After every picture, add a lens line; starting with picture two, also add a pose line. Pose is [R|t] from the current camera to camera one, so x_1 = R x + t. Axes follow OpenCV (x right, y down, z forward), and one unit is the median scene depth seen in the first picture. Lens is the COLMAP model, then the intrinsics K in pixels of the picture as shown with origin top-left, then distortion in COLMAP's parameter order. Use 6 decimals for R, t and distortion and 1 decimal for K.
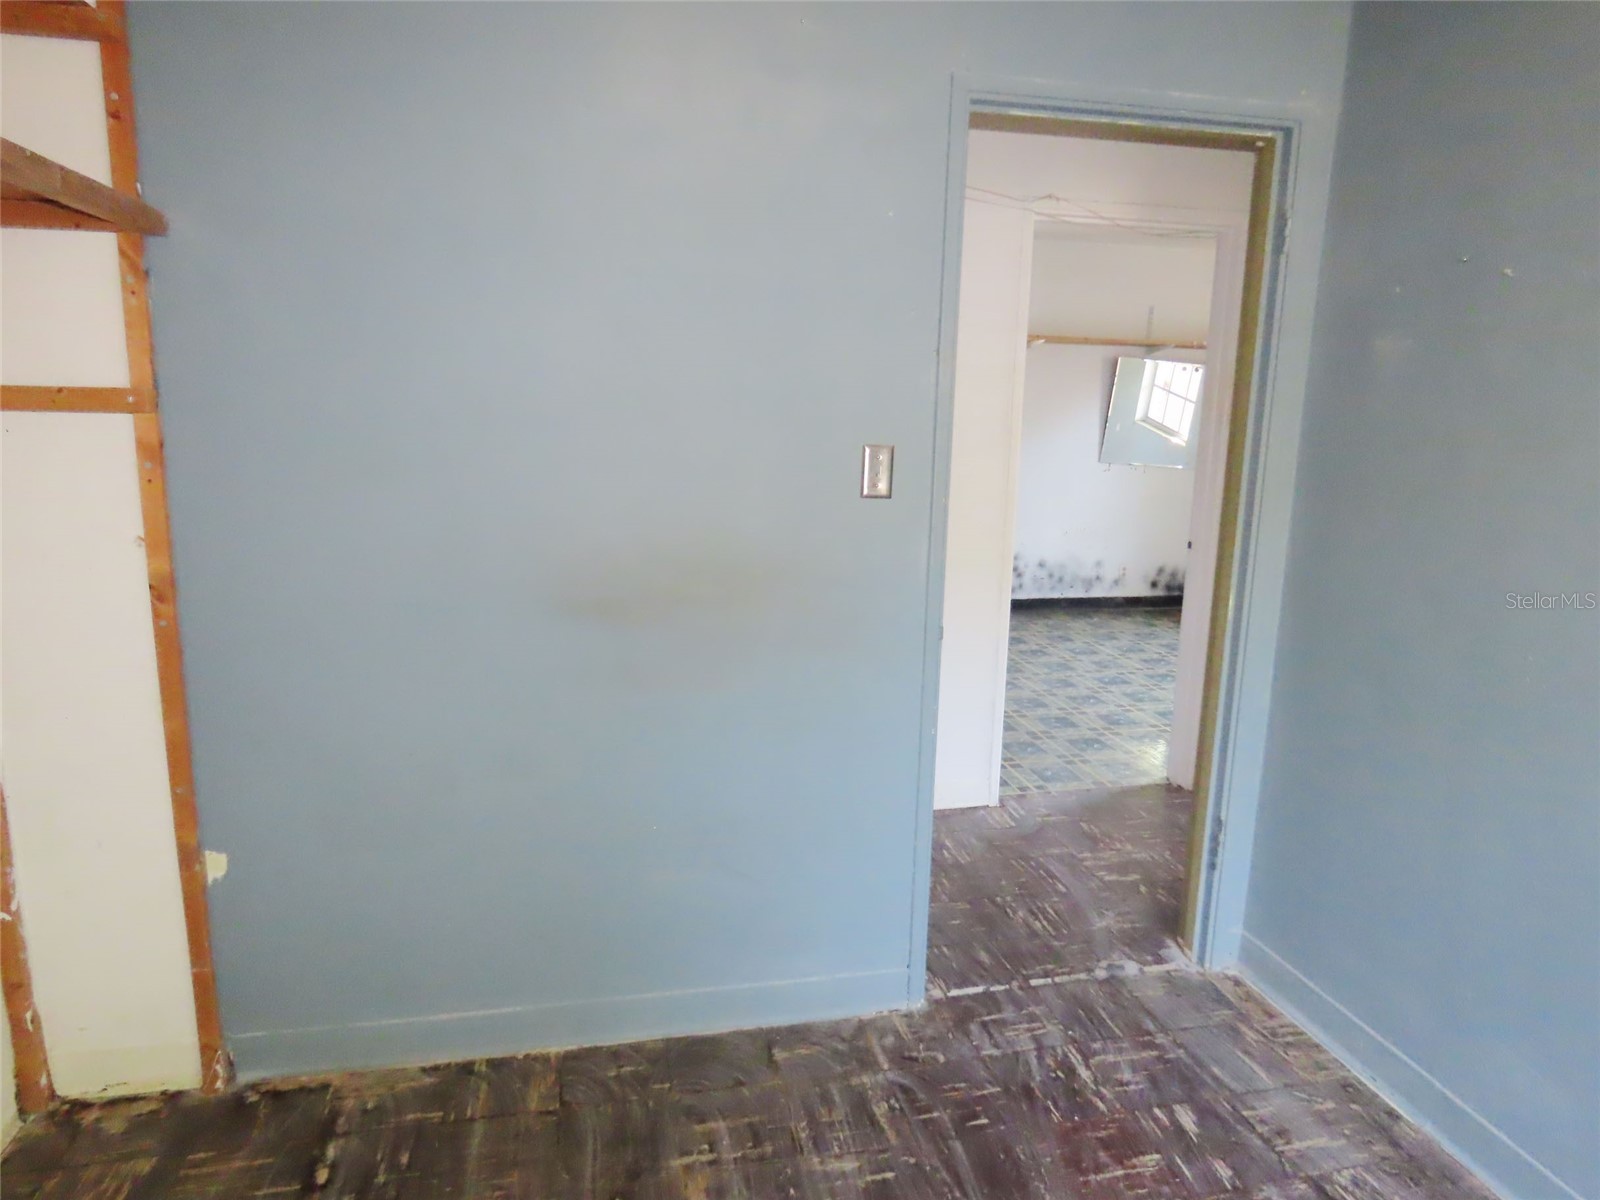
lens RADIAL K [[1004.0, 0, 800.0], [0, 1004.0, 600.0], [0, 0, 1]] dist [-0.000593, -0.001338]
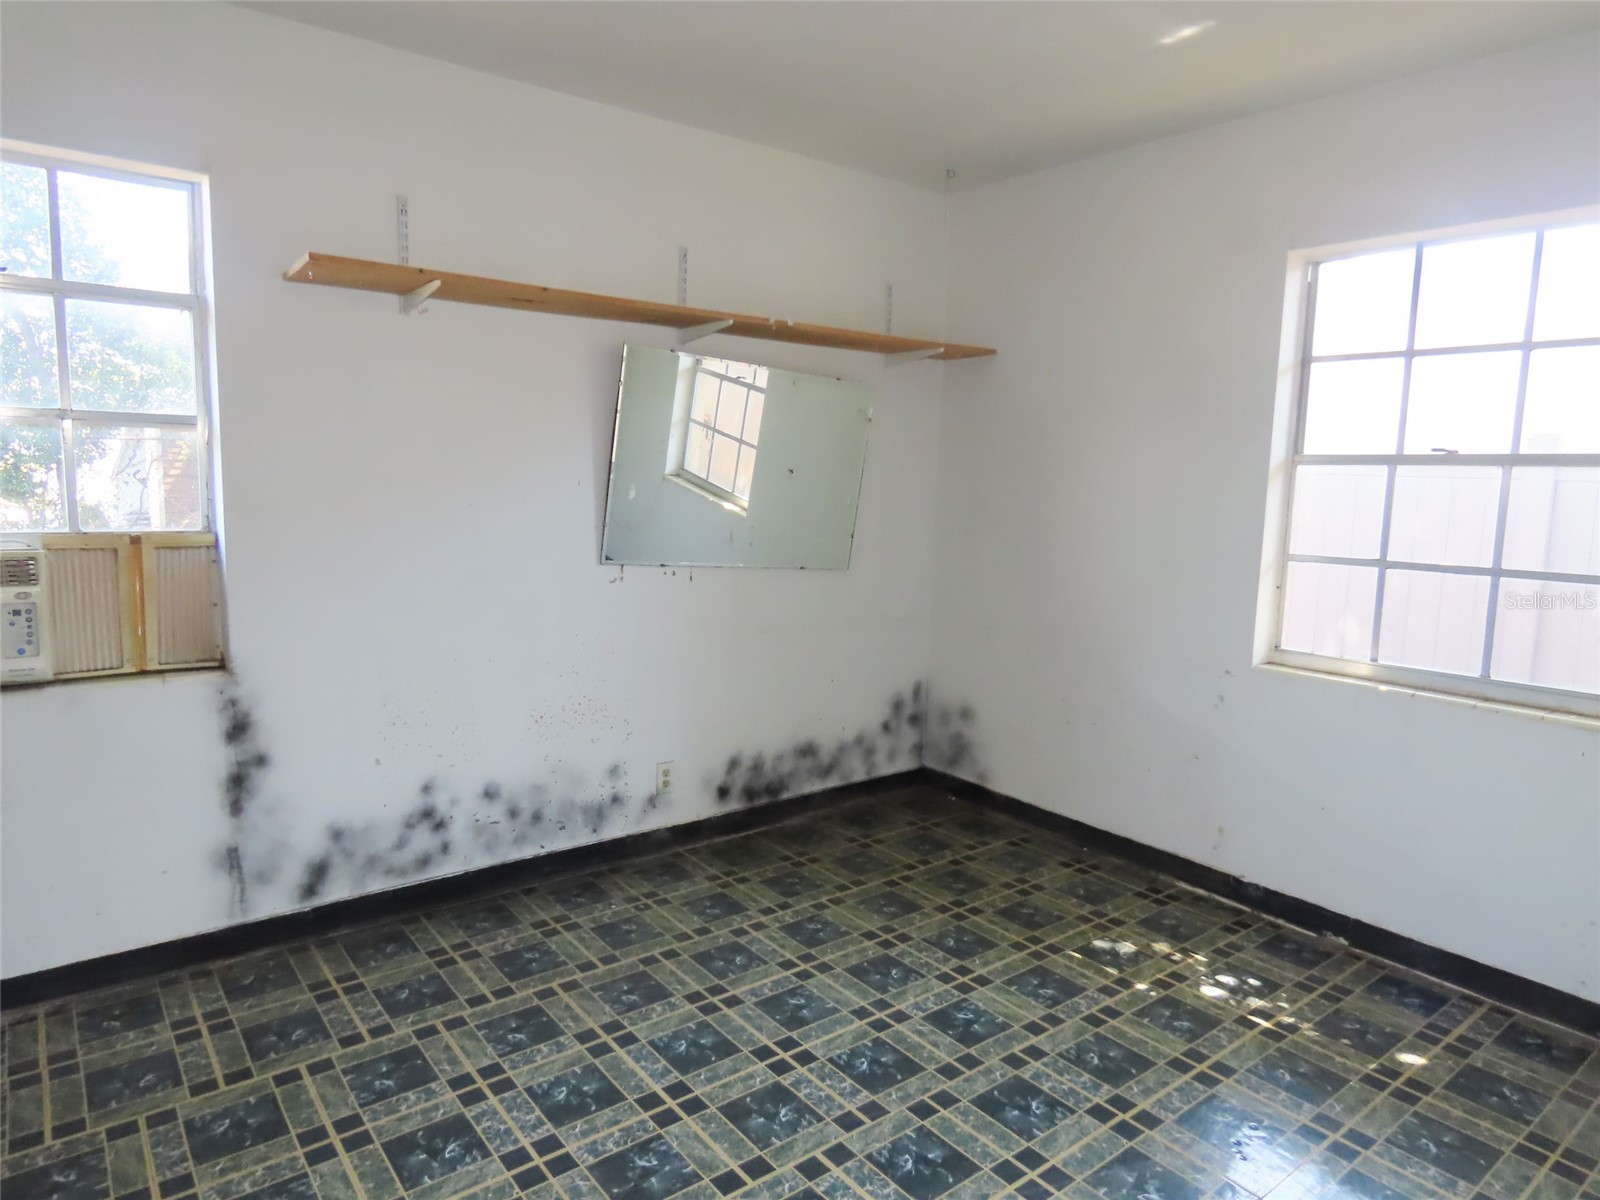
lens RADIAL K [[1011.5, 0, 800.0], [0, 1011.5, 600.0], [0, 0, 1]] dist [-0.007779, -0.001644]
pose [[0.900442, -0.051048, 0.431970, 0.170866], [0.072642, 0.996791, -0.033626, -0.094849], [-0.428868, 0.061657, 0.901261, 0.515184]]
